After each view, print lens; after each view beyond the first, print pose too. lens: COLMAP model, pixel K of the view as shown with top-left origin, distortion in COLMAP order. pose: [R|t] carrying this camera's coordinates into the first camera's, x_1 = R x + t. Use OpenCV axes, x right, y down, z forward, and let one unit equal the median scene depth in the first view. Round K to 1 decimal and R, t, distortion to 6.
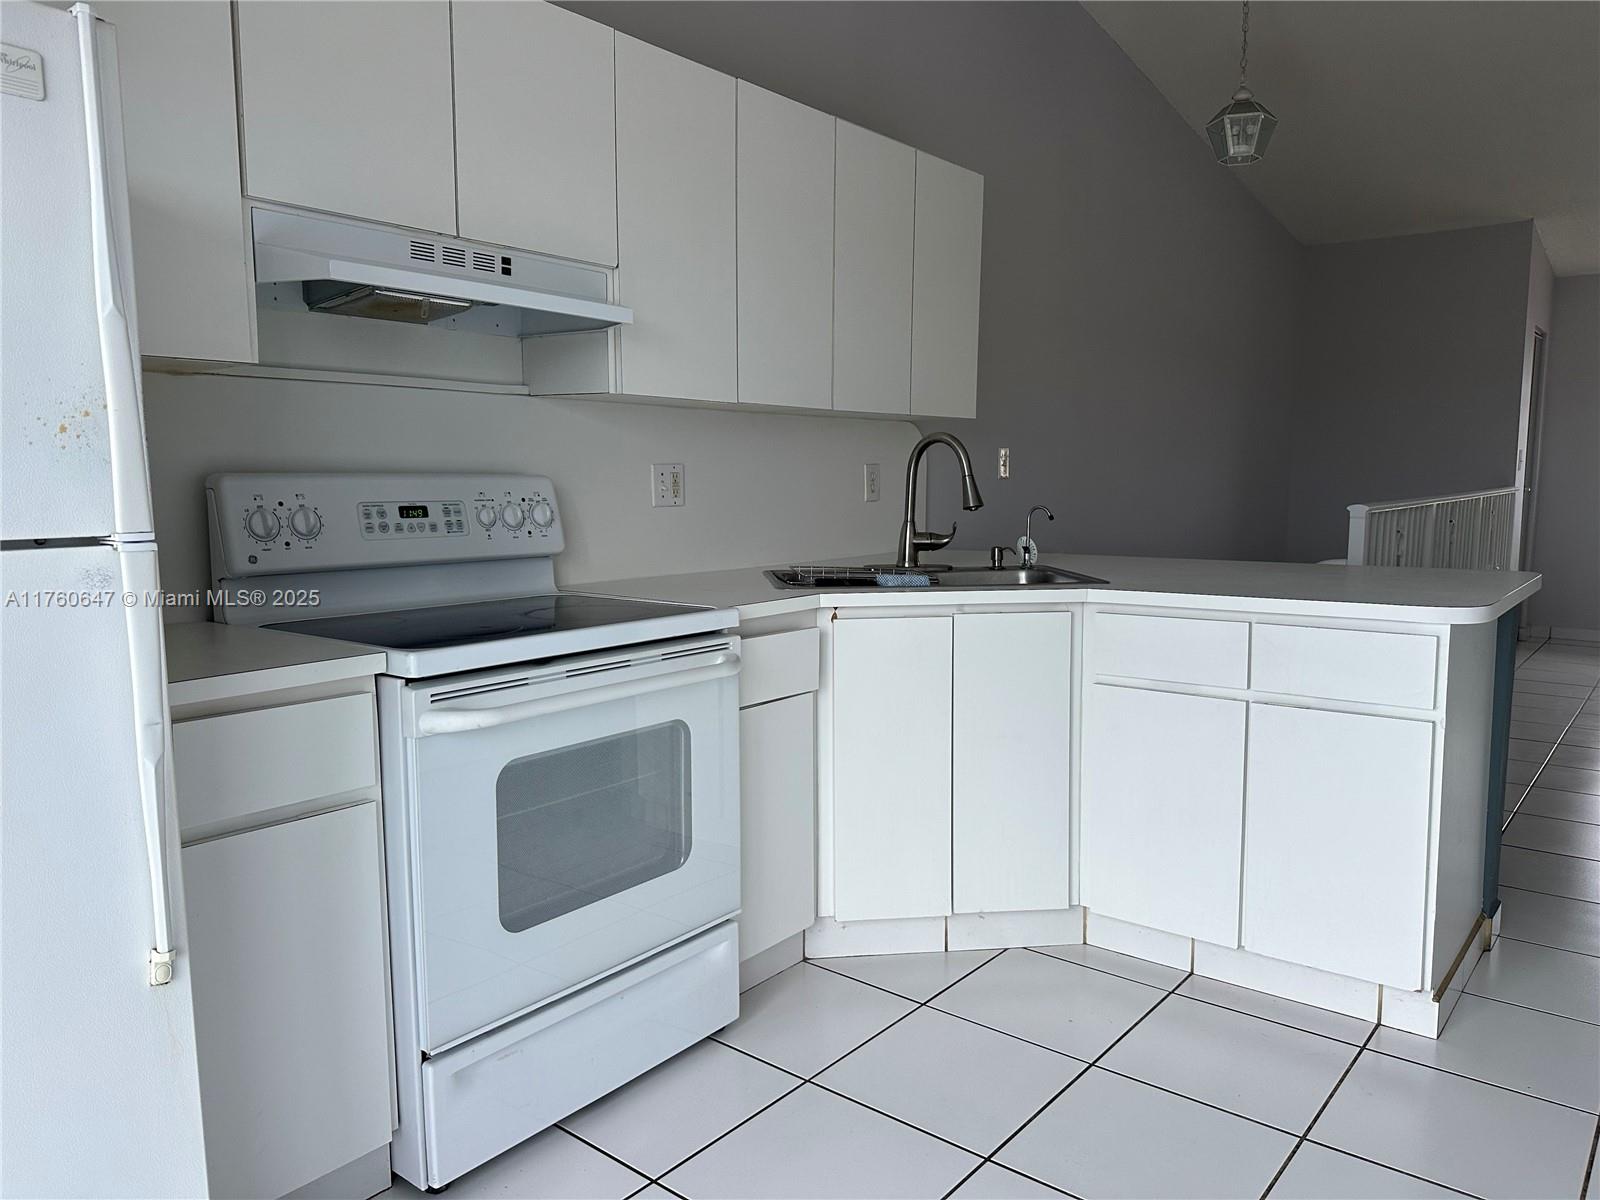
lens RADIAL K [[1140.6, 0, 805.0], [0, 1140.6, 591.7], [0, 0, 1]] dist [0.032947, -0.009669]
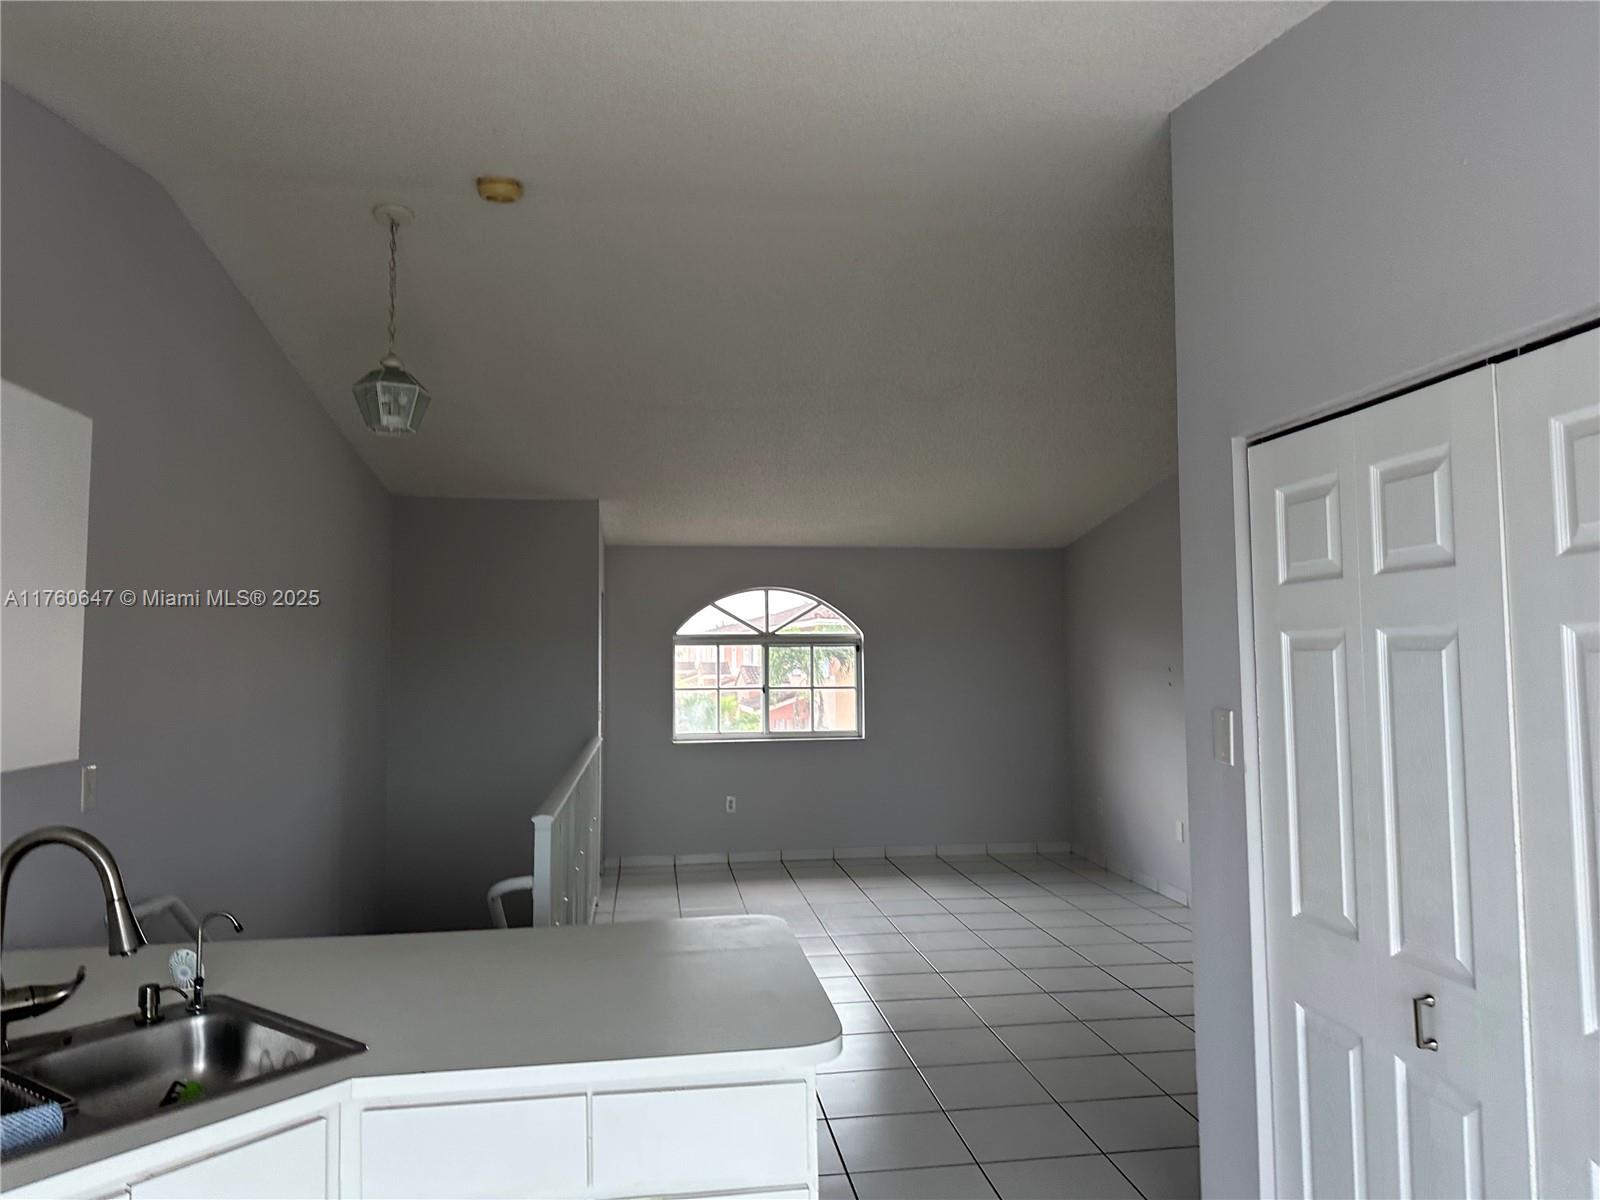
lens RADIAL K [[1140.6, 0, 795.9], [0, 1140.6, 598.9], [0, 0, 1]] dist [0.032947, -0.009669]
pose [[0.693527, 0.035664, 0.719547, -0.048295], [0.078619, 0.989062, -0.124799, -0.116703], [-0.716128, 0.143121, 0.683138, 0.193209]]
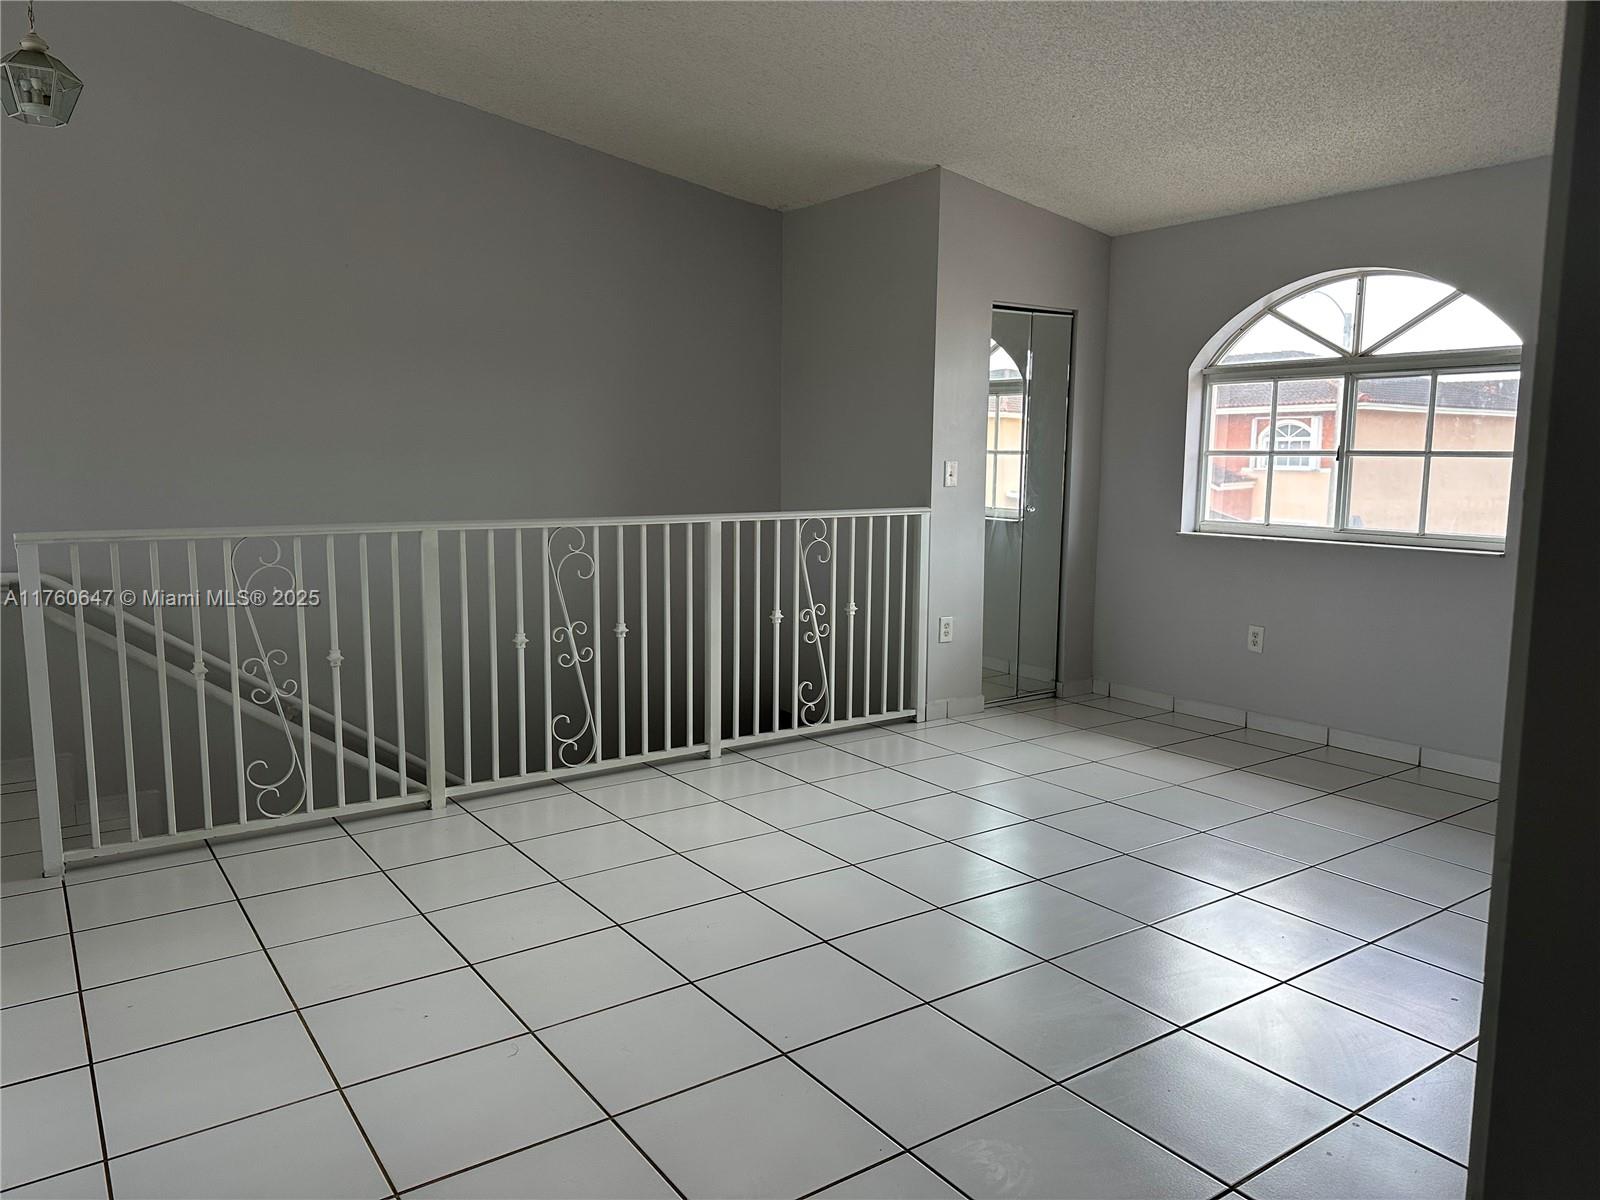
lens RADIAL K [[1140.6, 0, 802.3], [0, 1140.6, 592.9], [0, 0, 1]] dist [0.032947, -0.009669]
pose [[0.962742, 0.040307, -0.267402, 1.171858], [-0.033360, 0.998979, 0.030472, -0.090791], [0.268357, -0.020416, 0.963103, 0.358145]]
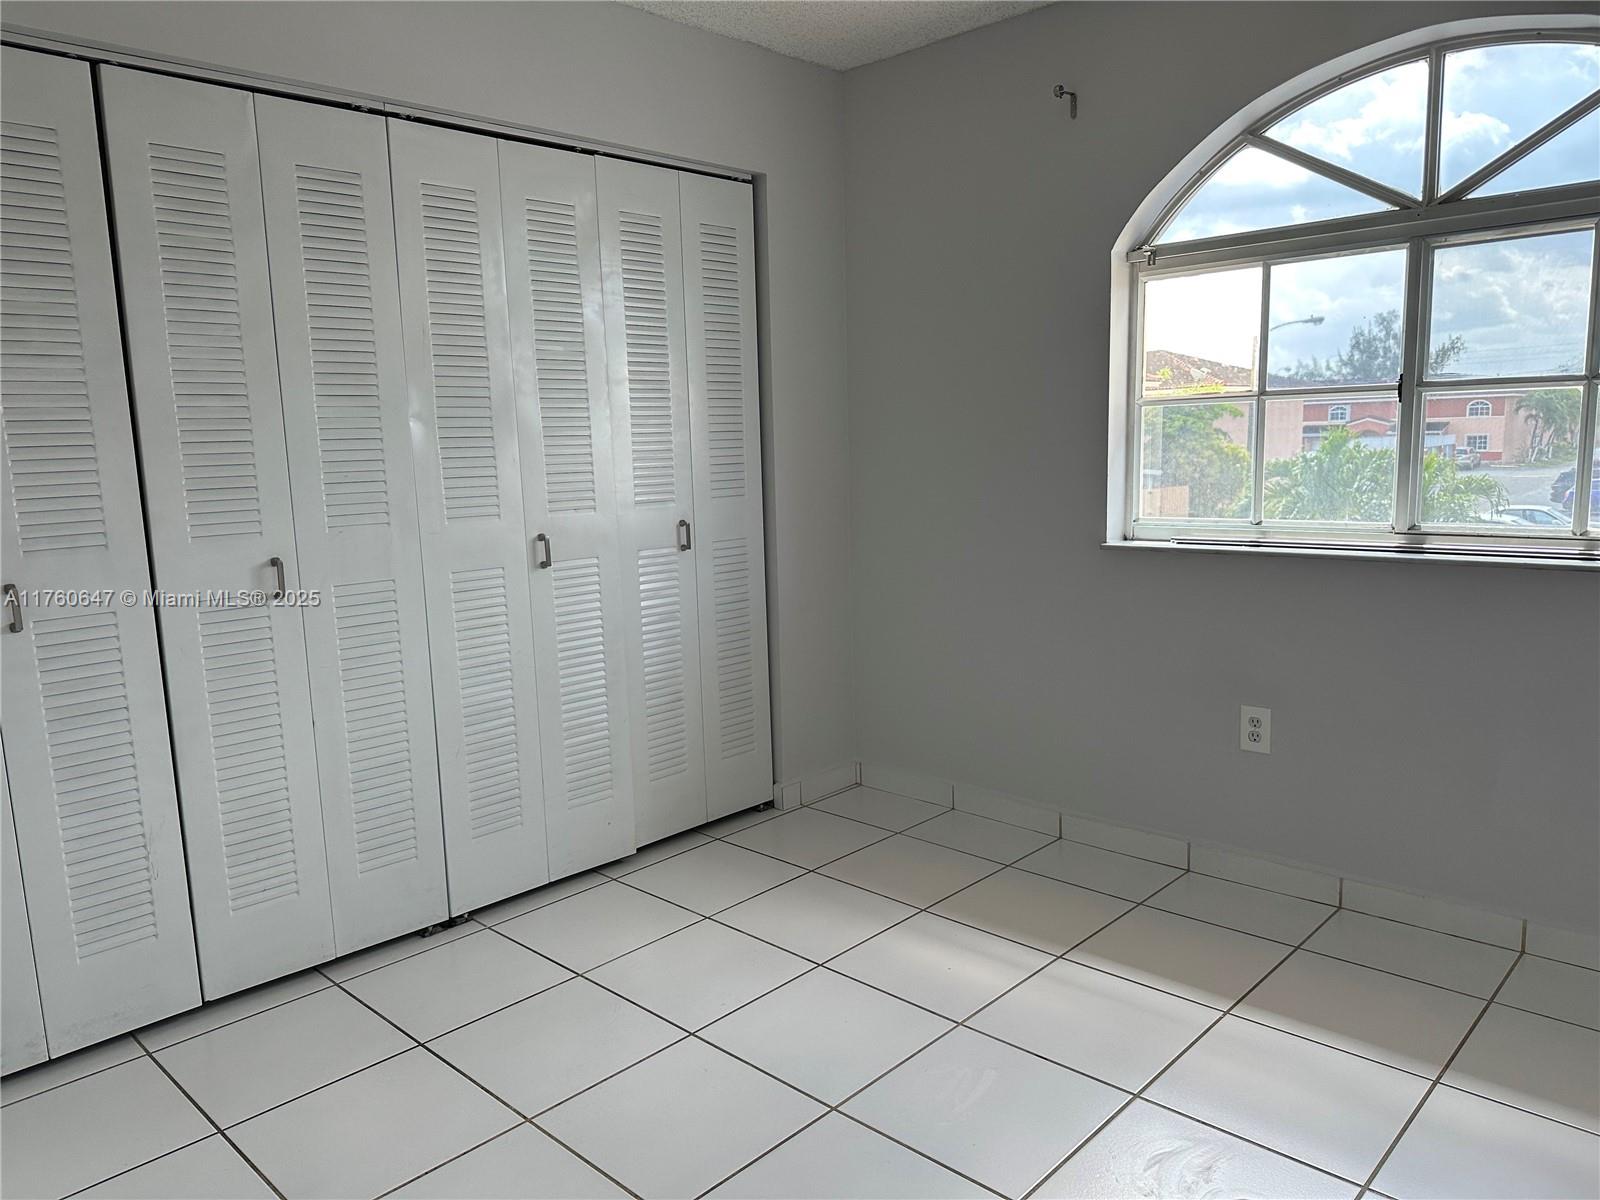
lens RADIAL K [[1140.6, 0, 792.4], [0, 1140.6, 615.9], [0, 0, 1]] dist [0.032947, -0.009669]
pose [[0.996038, -0.016527, -0.087384, 1.096293], [0.021676, 0.998063, 0.058306, -0.135105], [0.086251, -0.059969, 0.994467, 0.970174]]
